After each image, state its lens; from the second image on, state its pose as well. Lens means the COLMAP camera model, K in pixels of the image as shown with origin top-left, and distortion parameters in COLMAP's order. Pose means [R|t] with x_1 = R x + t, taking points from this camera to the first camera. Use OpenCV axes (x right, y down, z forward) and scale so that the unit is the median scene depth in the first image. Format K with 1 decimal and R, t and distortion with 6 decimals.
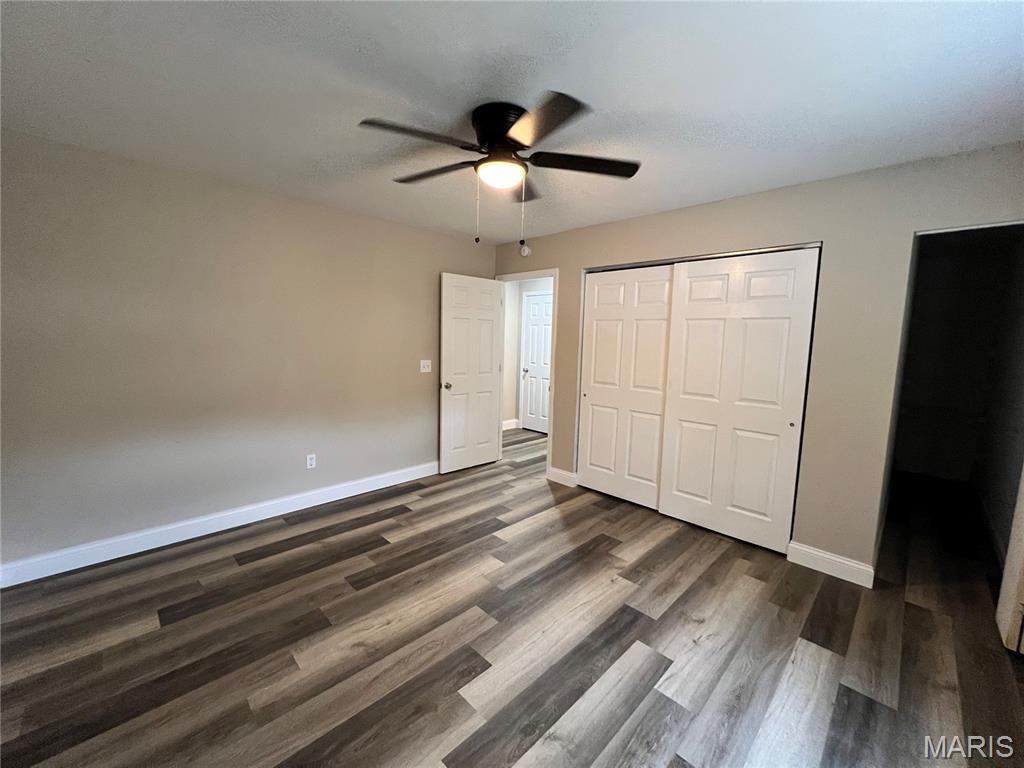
lens RADIAL K [[409.8, 0, 510.0], [0, 409.8, 383.7], [0, 0, 1]] dist [-0.003639, -0.000166]
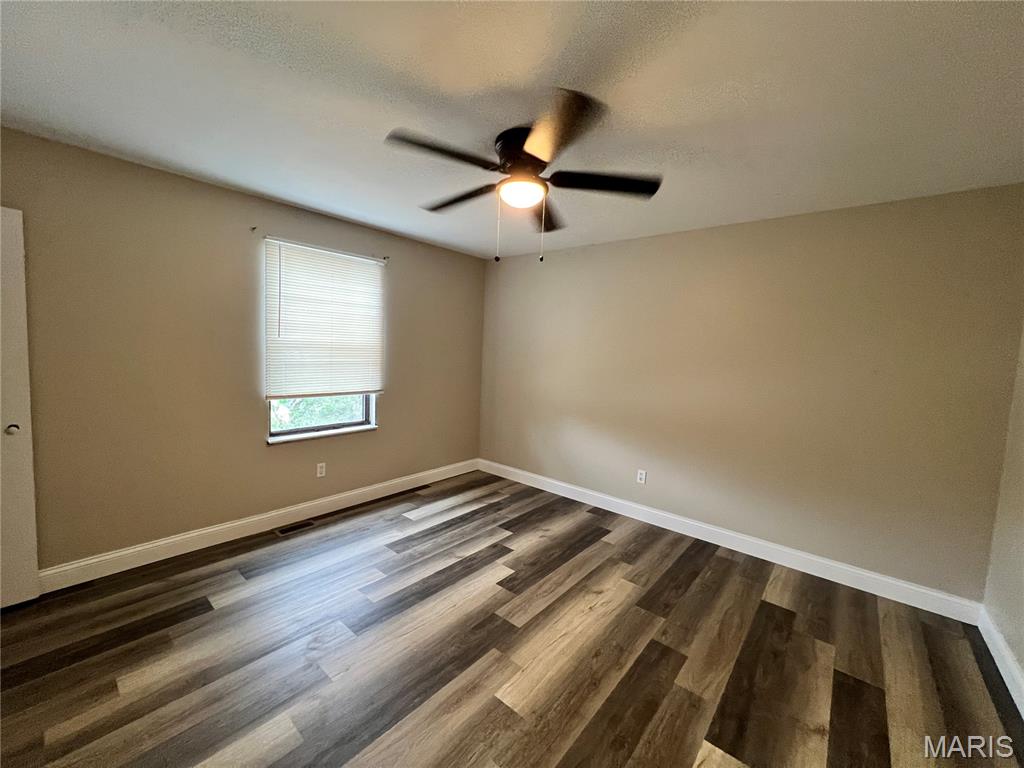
lens RADIAL K [[409.8, 0, 505.4], [0, 409.8, 383.6], [0, 0, 1]] dist [-0.003639, -0.000166]
pose [[-0.994995, -0.064137, -0.076619, 0.064504], [-0.077655, 0.978900, 0.189012, -0.216414], [0.062880, 0.194016, -0.978981, 1.908865]]
